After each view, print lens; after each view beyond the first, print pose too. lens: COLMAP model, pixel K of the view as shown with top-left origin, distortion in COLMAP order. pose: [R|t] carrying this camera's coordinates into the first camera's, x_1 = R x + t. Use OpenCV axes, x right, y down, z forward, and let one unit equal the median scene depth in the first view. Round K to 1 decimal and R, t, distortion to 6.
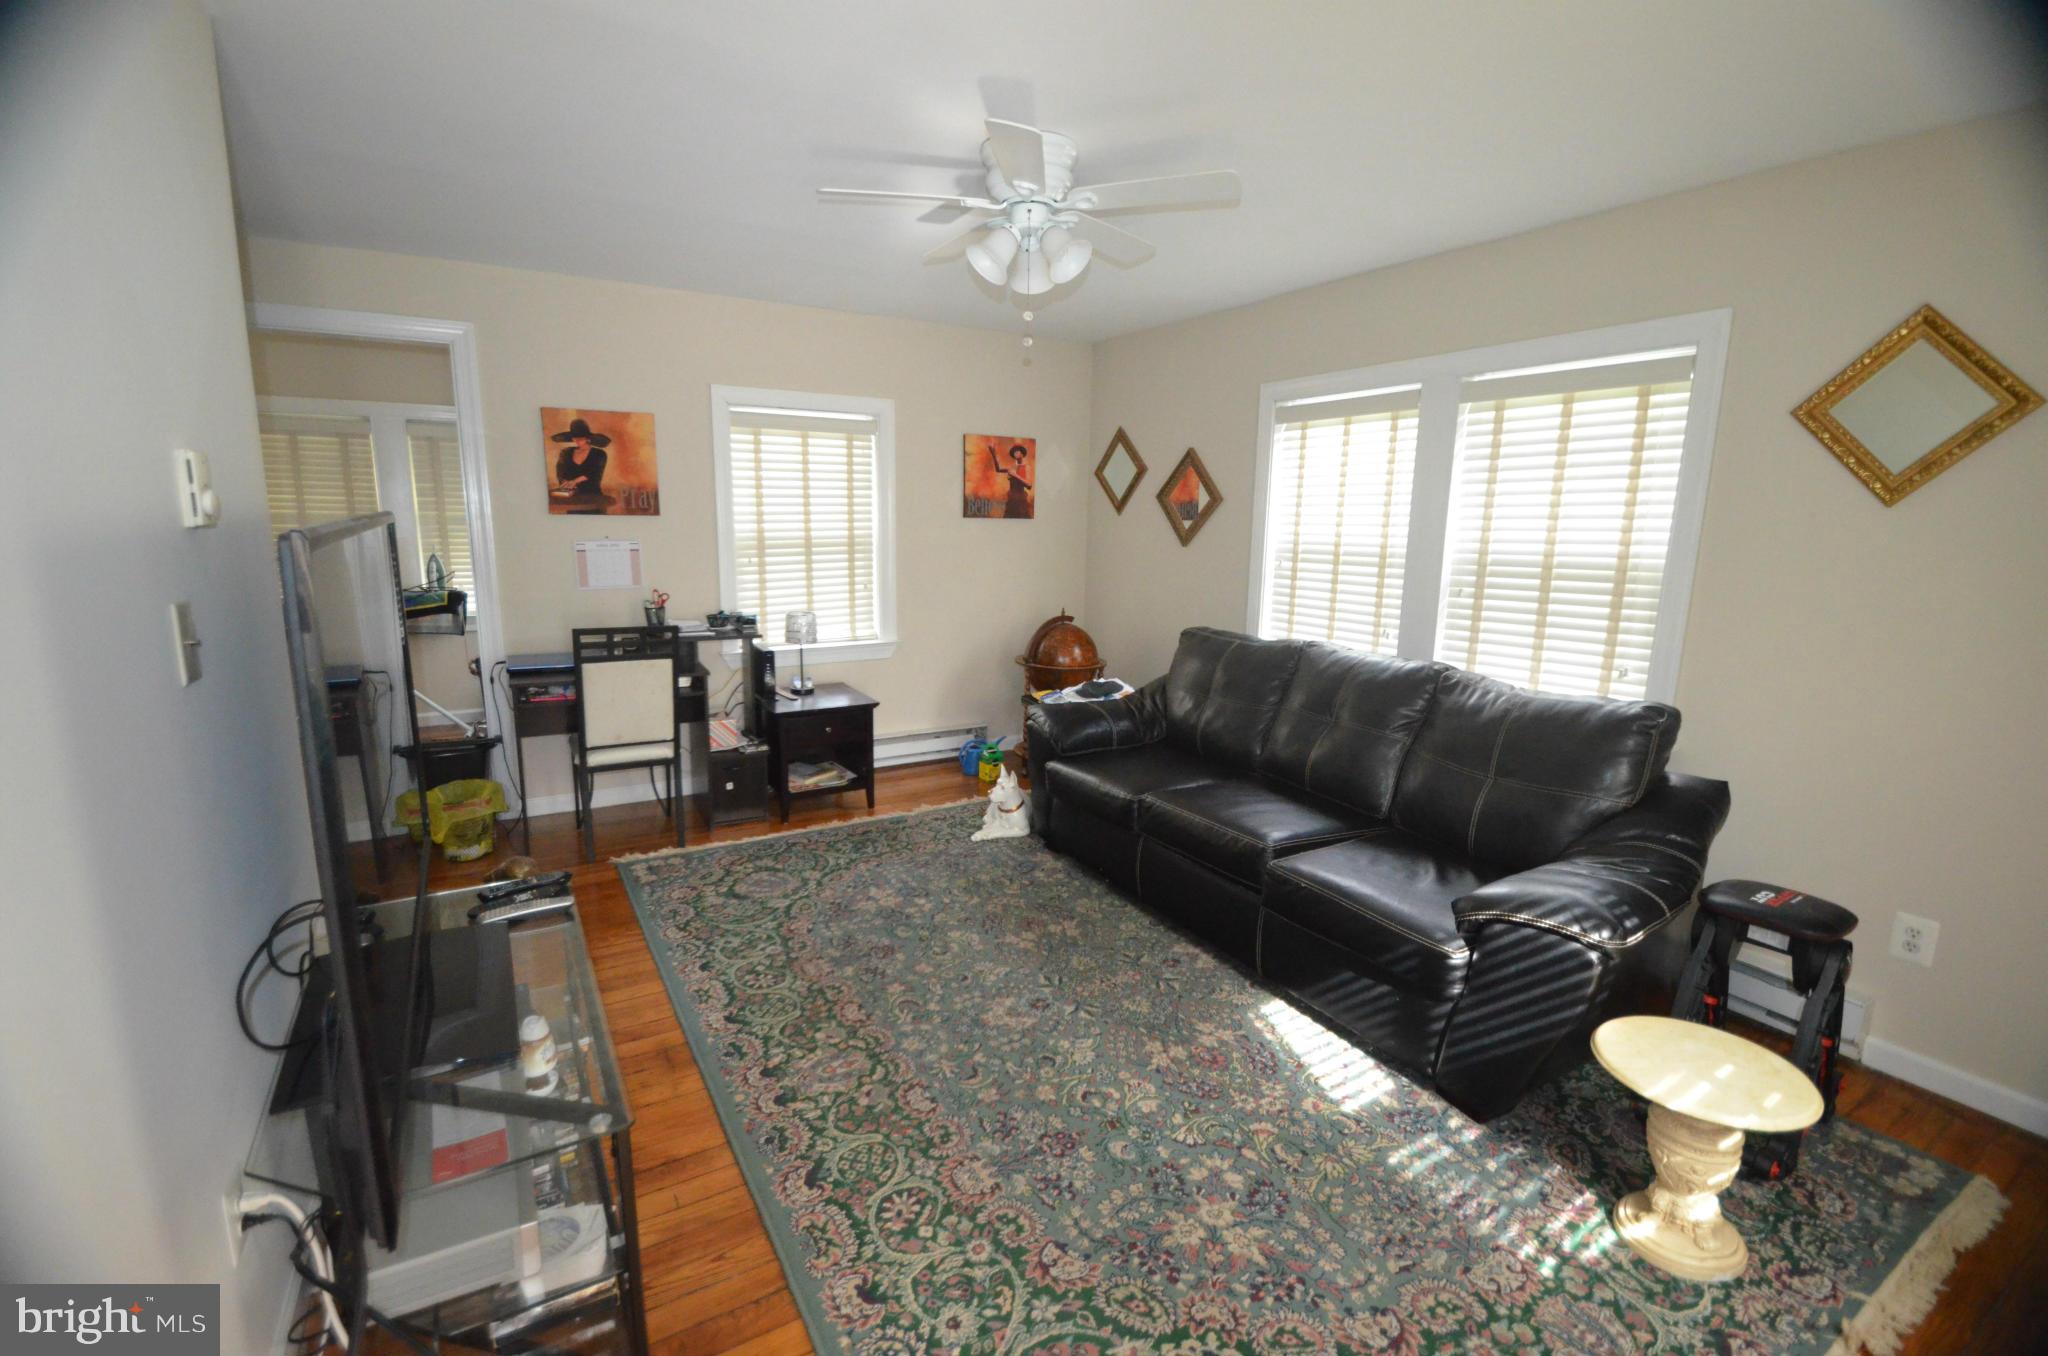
lens RADIAL K [[917.1, 0, 1024.0], [0, 917.1, 678.0], [0, 0, 1]] dist [0.011428, 0.000254]
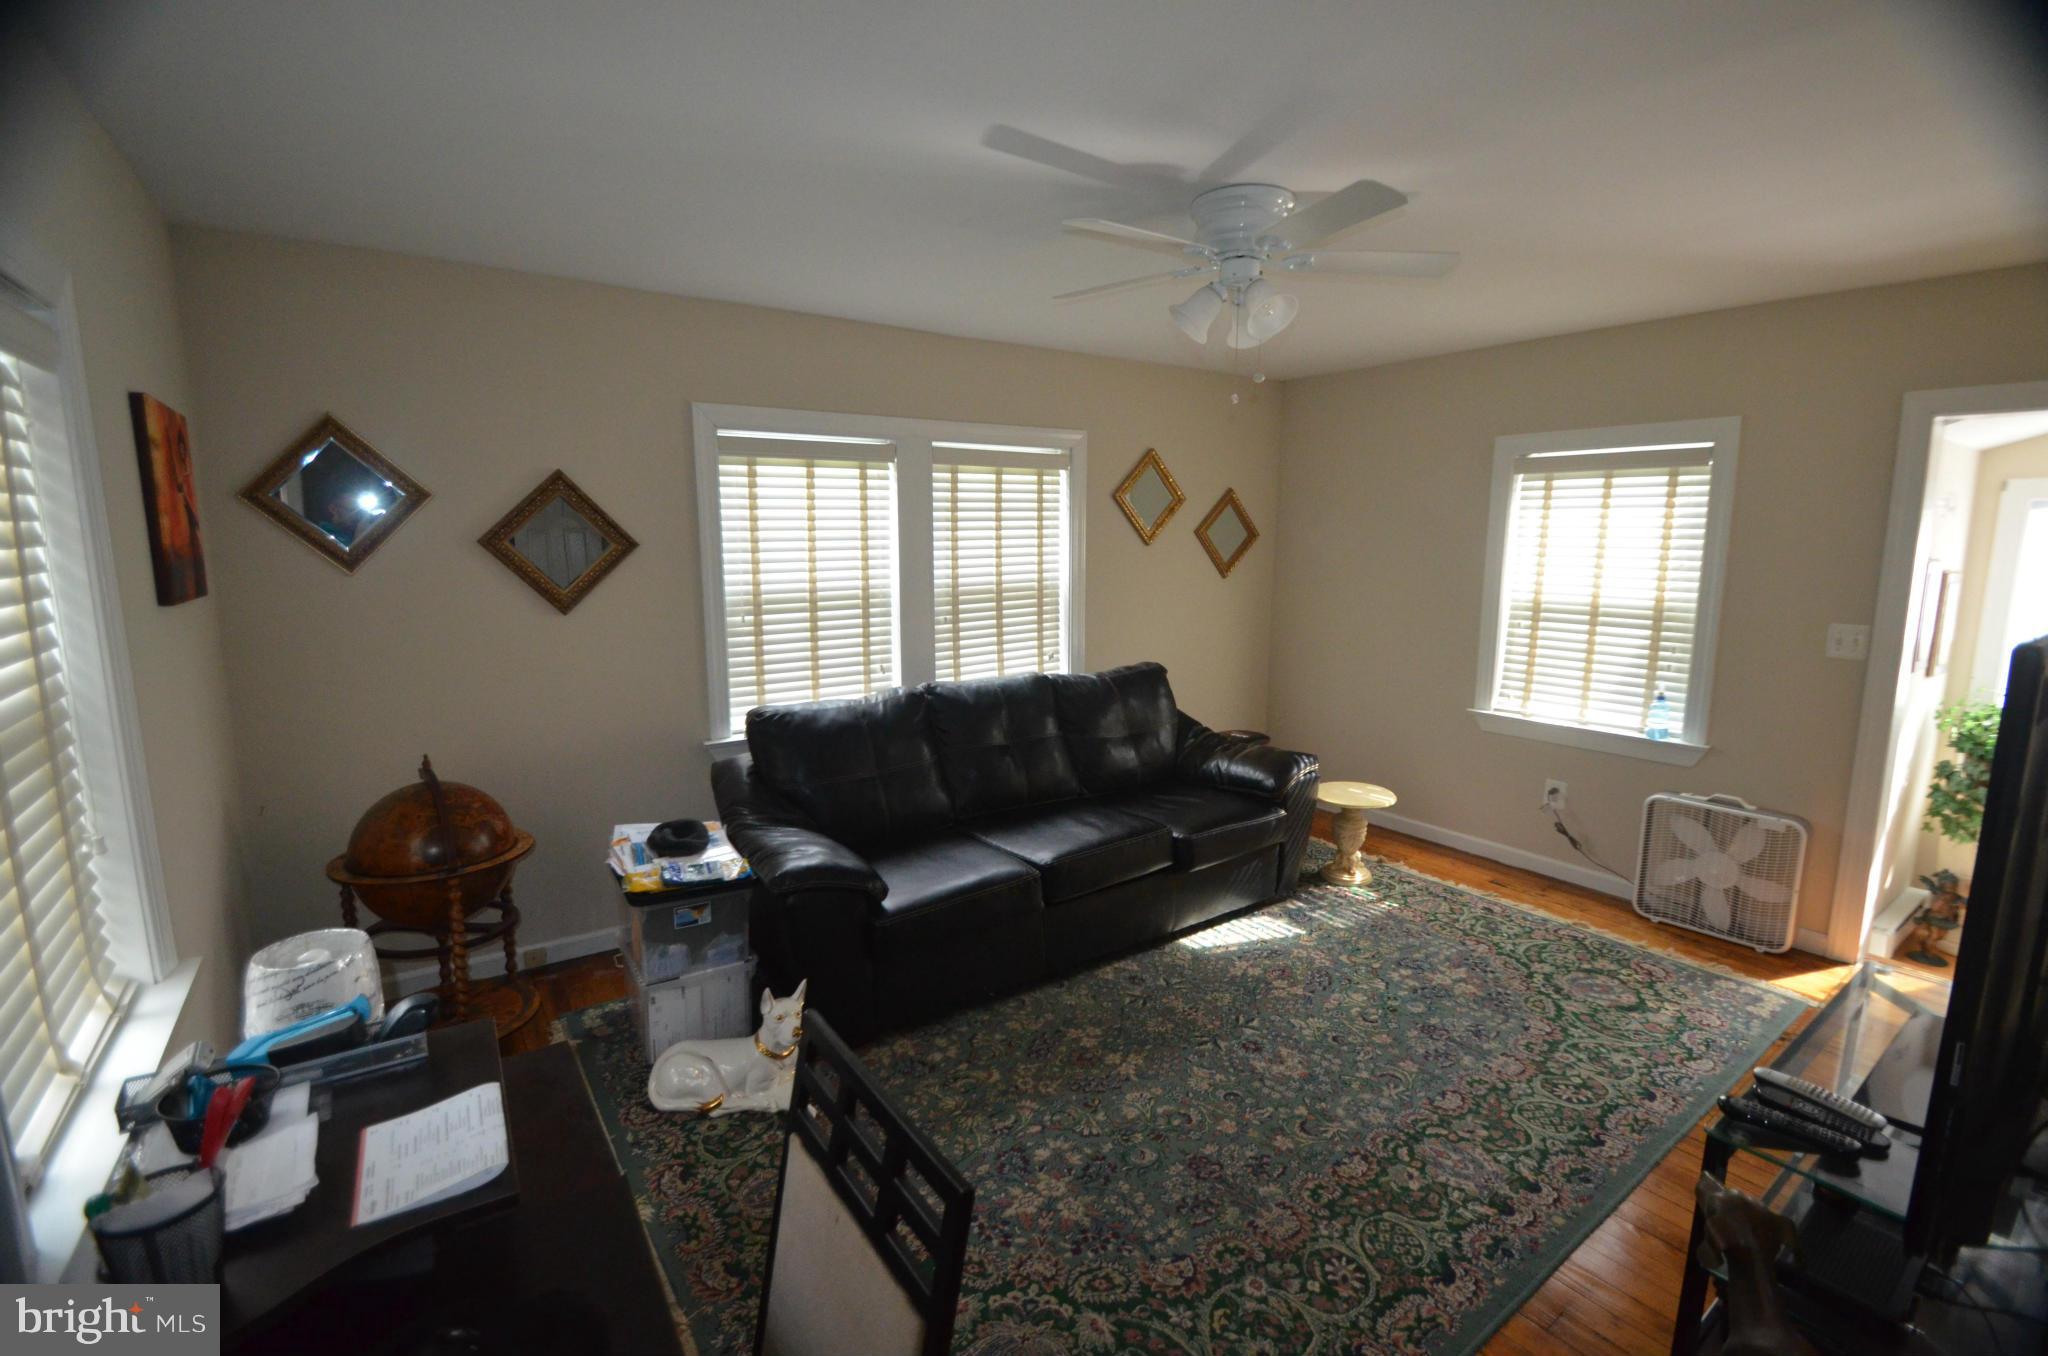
lens RADIAL K [[897.0, 0, 1026.1], [0, 897.0, 673.3], [0, 0, 1]] dist [0.022785, -0.024443]
pose [[-0.092232, -0.169201, 0.981256, -0.905728], [0.179468, 0.966494, 0.183525, -0.287963], [-0.979431, 0.193031, -0.058776, 1.265136]]
